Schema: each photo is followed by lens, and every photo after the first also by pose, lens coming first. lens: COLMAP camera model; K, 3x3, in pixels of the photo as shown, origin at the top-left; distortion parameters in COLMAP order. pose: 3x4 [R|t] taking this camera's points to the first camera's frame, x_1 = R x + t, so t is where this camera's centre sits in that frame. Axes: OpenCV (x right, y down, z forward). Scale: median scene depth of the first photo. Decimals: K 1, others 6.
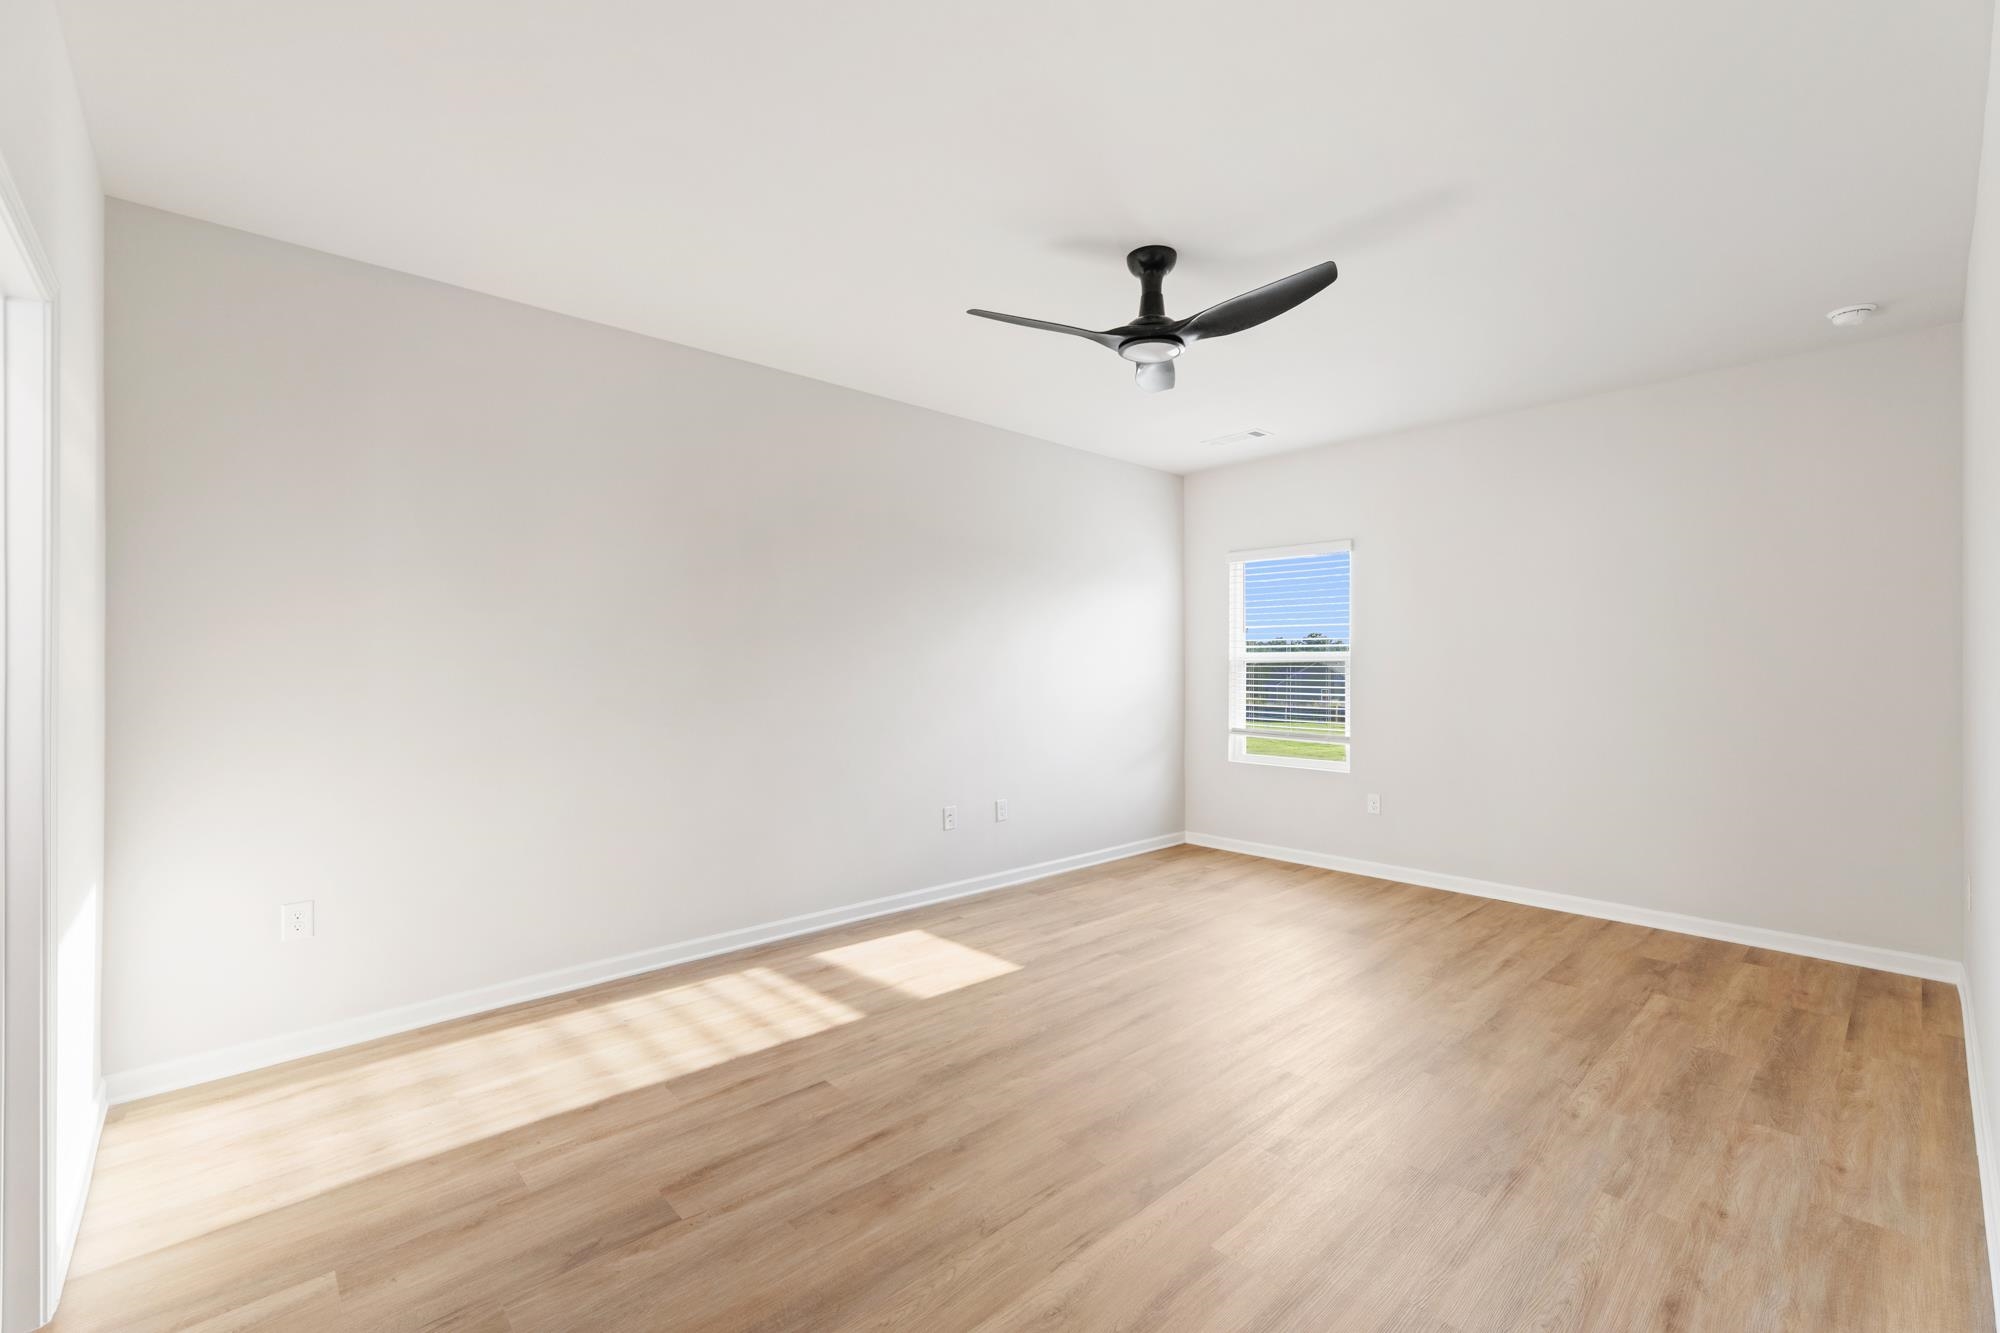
lens RADIAL K [[852.4, 0, 1007.3], [0, 852.4, 658.2], [0, 0, 1]] dist [-0.000114, -0.000112]
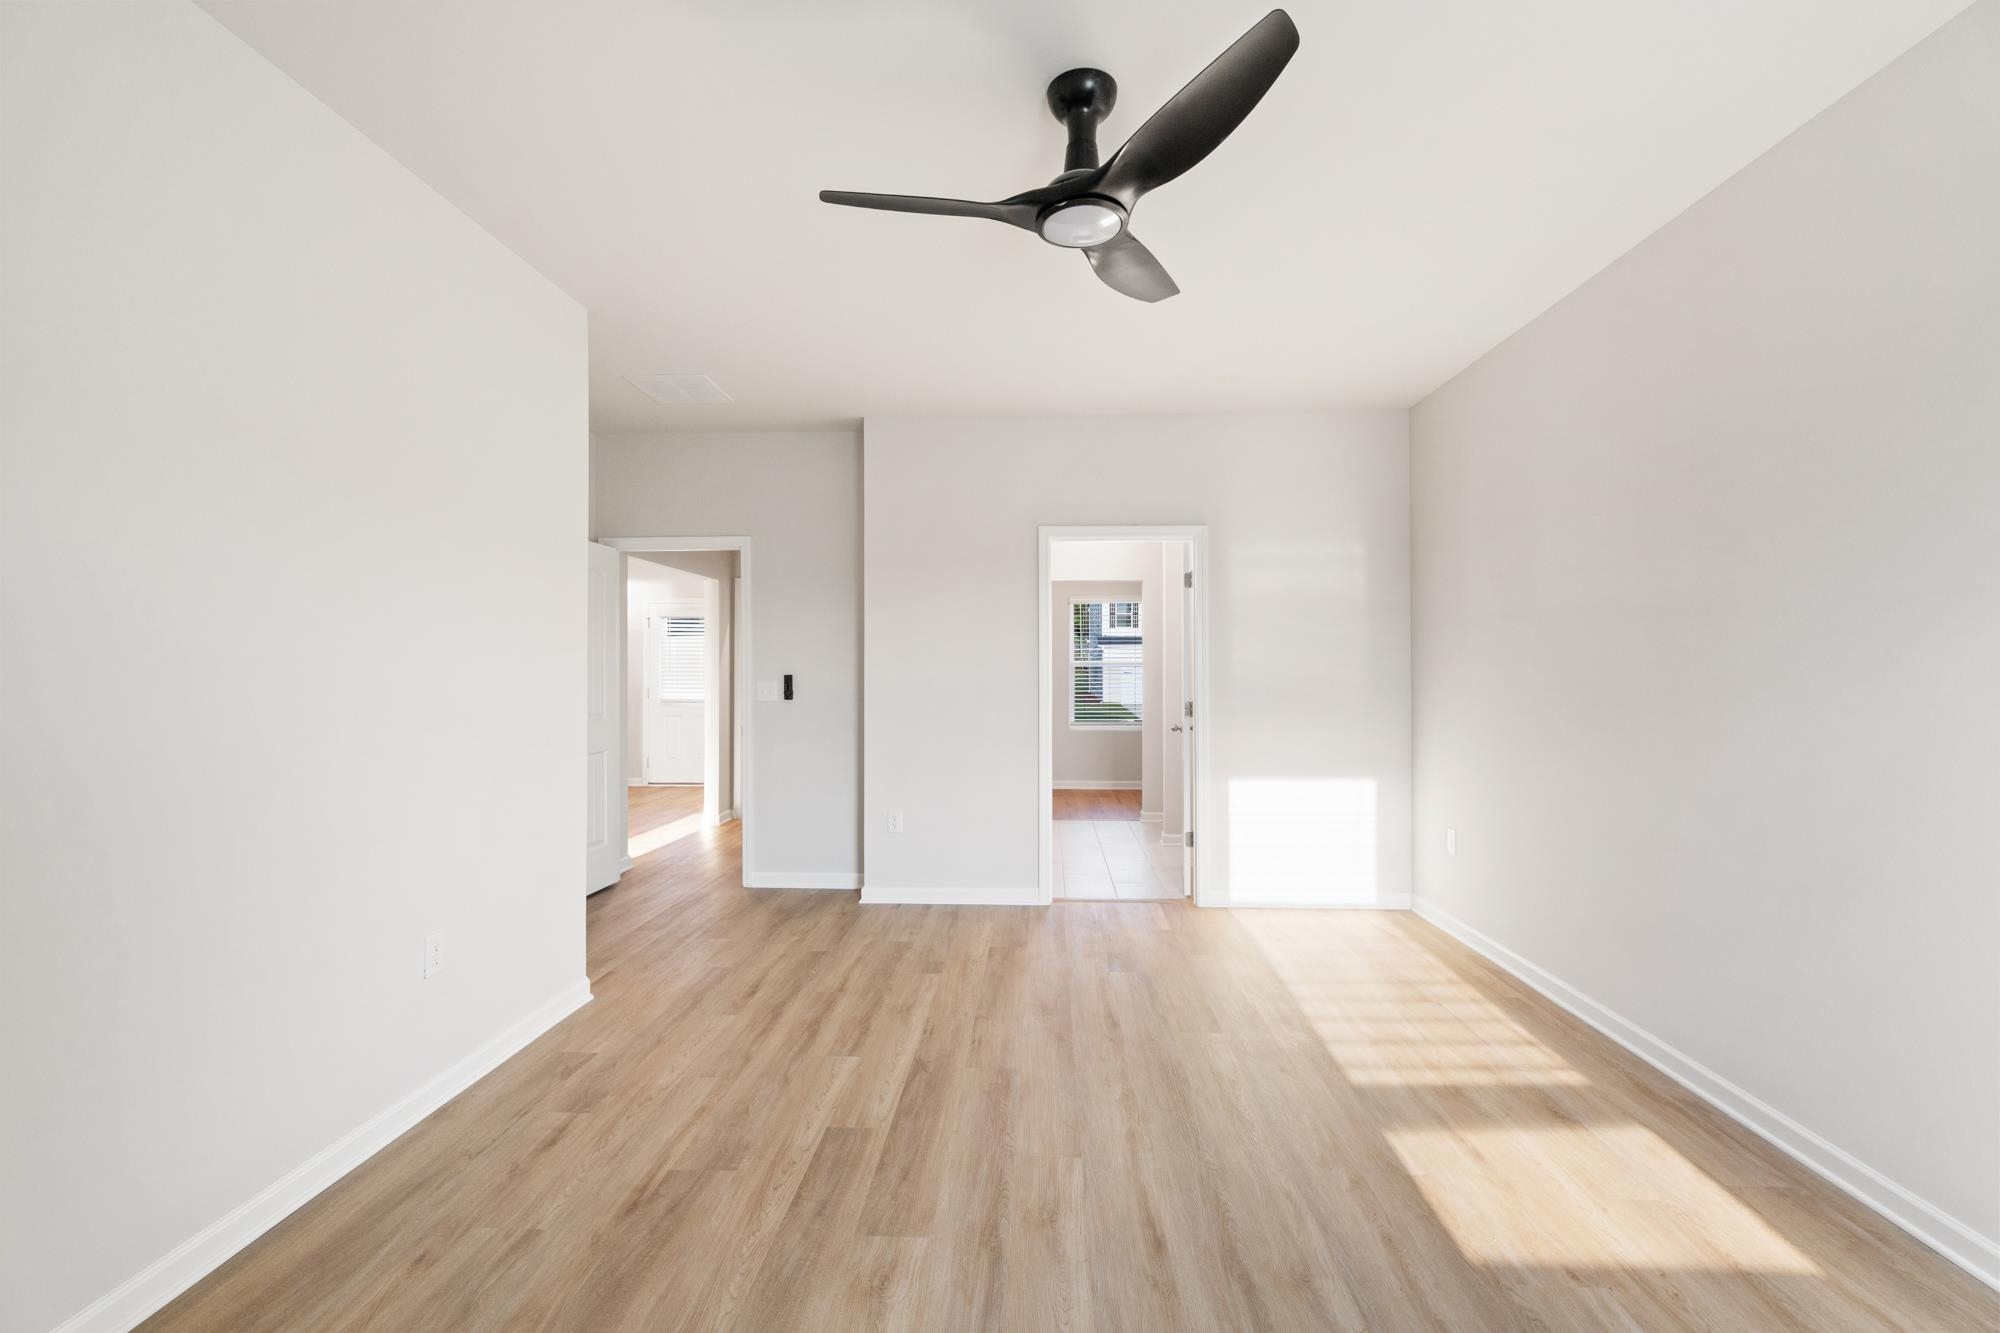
lens RADIAL K [[852.4, 0, 1007.3], [0, 852.4, 658.2], [0, 0, 1]] dist [-0.000114, -0.000112]
pose [[-0.717428, -0.005437, -0.696611, 0.634333], [0.009899, 0.999789, -0.017999, 0.011058], [0.696562, -0.019809, -0.717223, 1.309633]]
